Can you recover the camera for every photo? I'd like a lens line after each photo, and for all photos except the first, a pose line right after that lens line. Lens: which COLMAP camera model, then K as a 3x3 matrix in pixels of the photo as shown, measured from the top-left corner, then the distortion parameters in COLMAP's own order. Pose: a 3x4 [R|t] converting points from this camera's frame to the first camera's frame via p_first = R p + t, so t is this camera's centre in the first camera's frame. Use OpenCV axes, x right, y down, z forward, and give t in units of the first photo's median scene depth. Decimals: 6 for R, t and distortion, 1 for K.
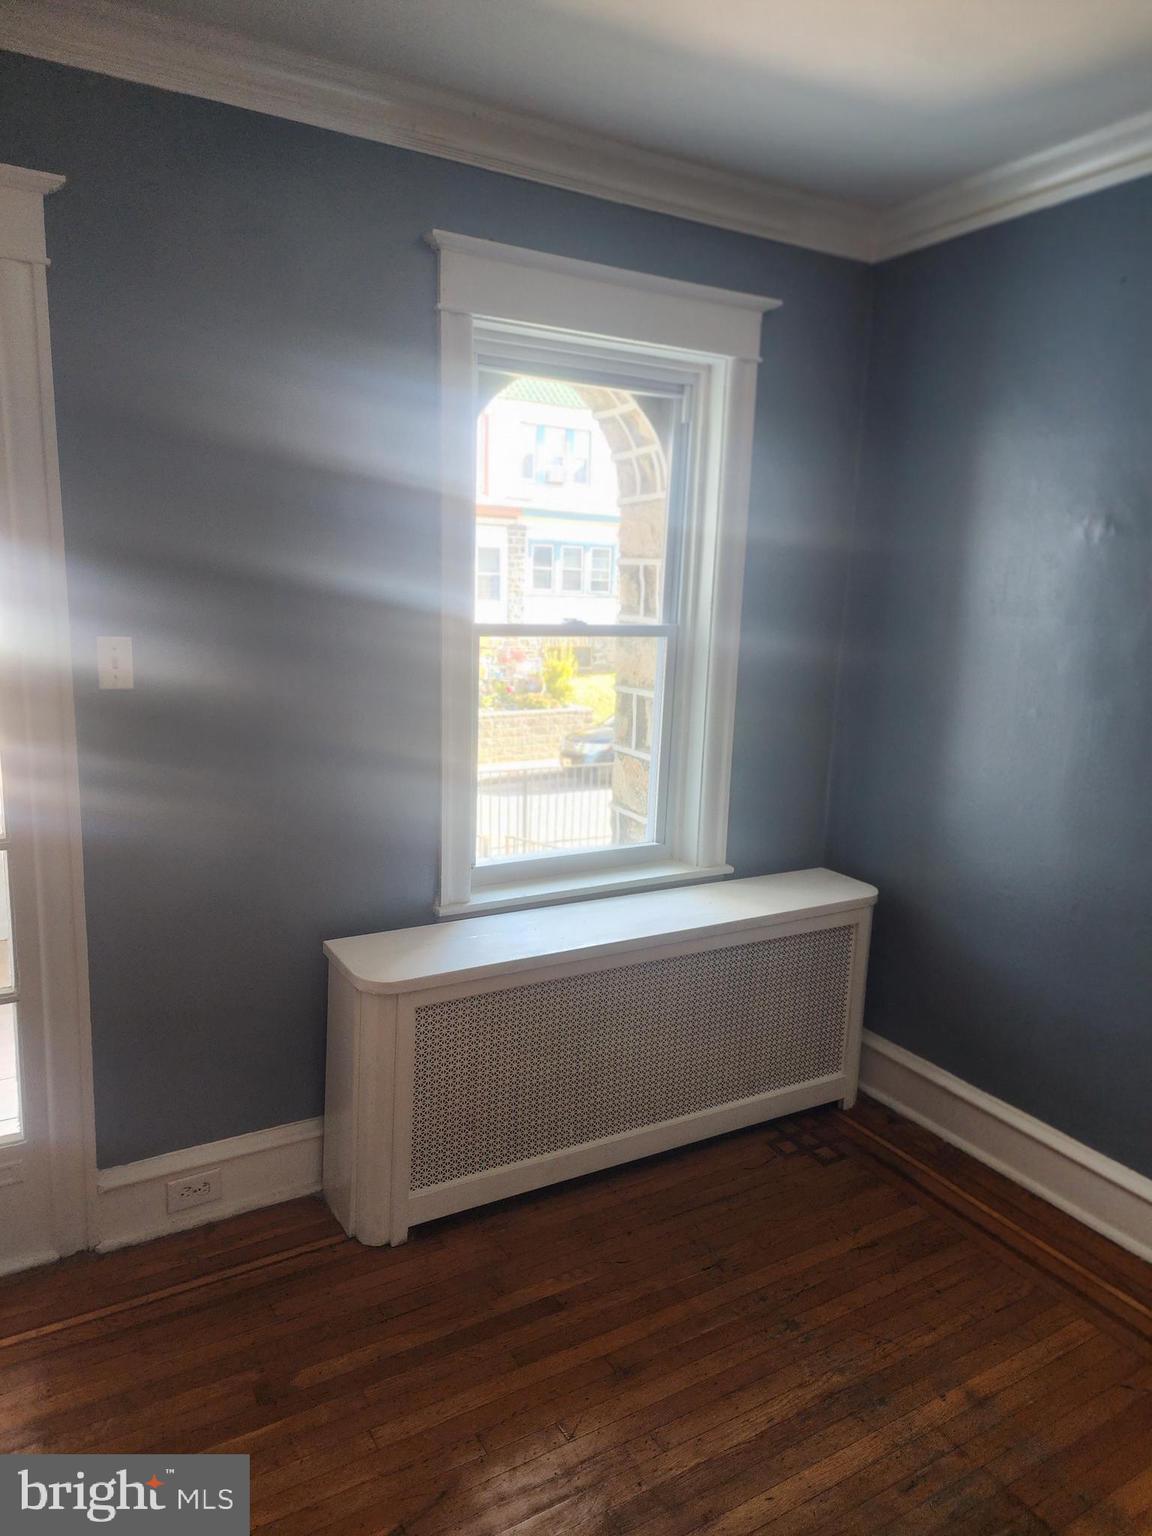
lens RADIAL K [[1027.1, 0, 579.9], [0, 1027.1, 766.0], [0, 0, 1]] dist [0.082255, -0.075495]
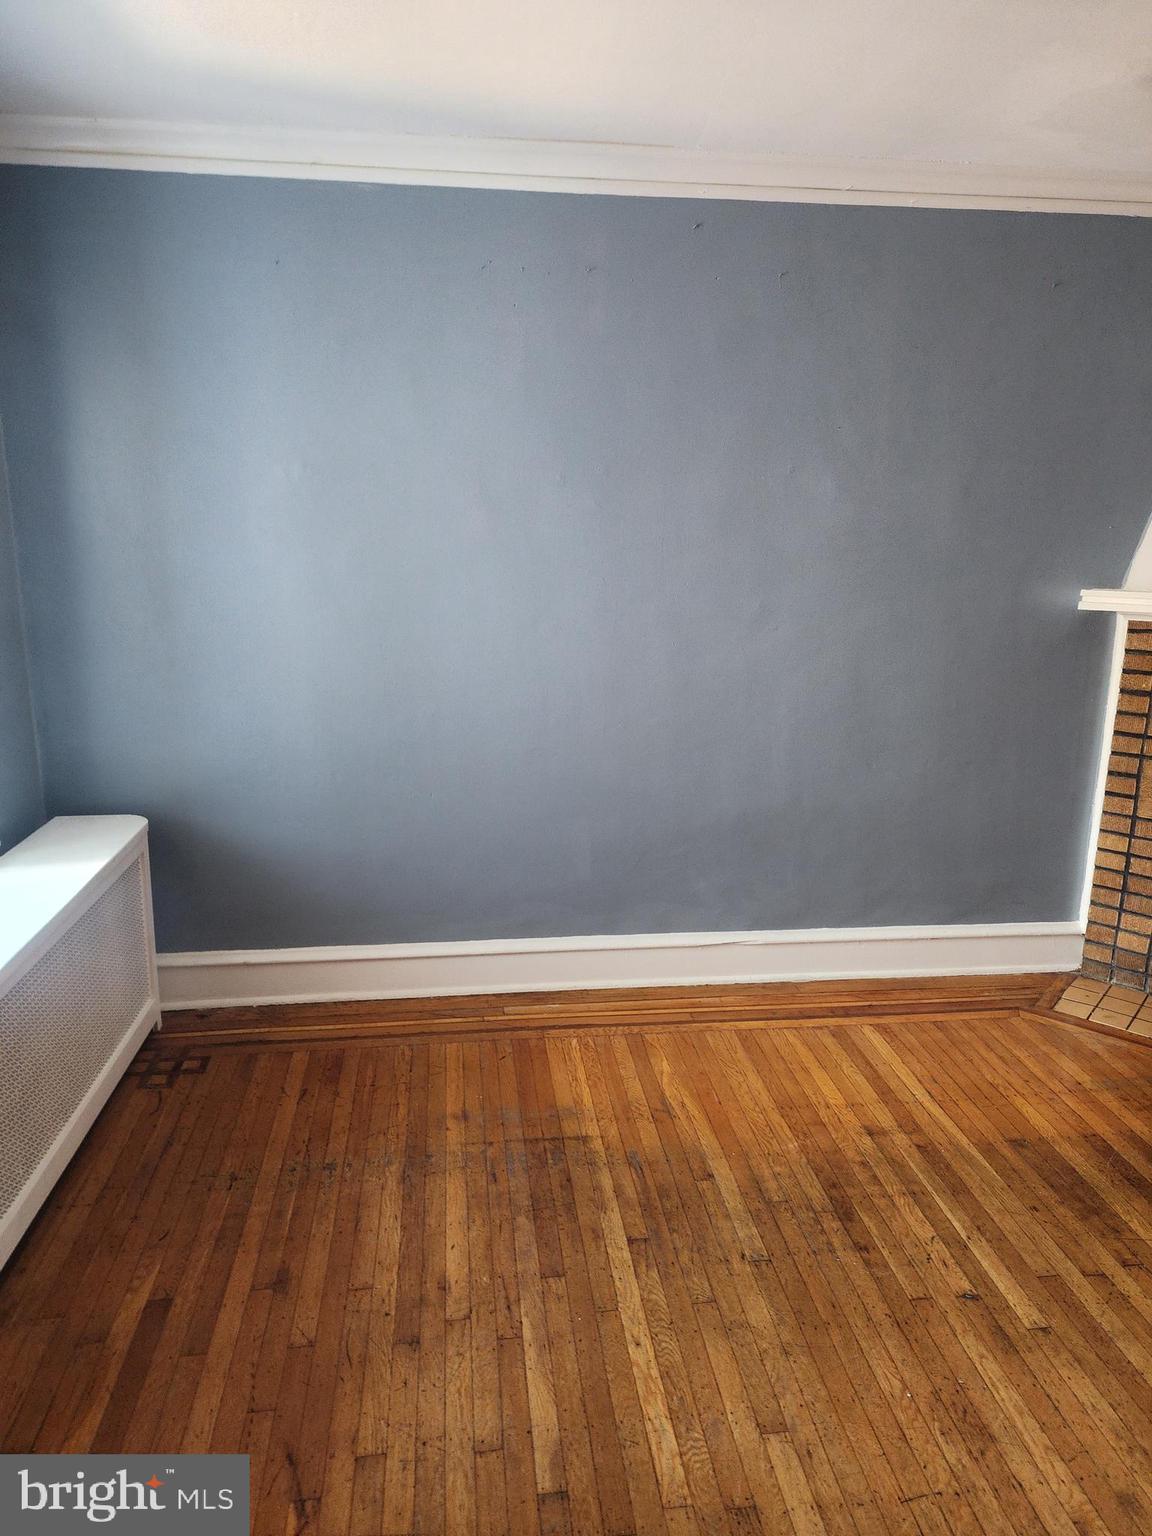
lens RADIAL K [[1027.1, 0, 579.9], [0, 1027.1, 766.0], [0, 0, 1]] dist [0.082255, -0.075495]
pose [[0.397099, -0.240073, 0.885820, -0.604620], [0.170054, 0.967715, 0.186036, -0.064559], [-0.901884, 0.076762, 0.425104, 0.224531]]
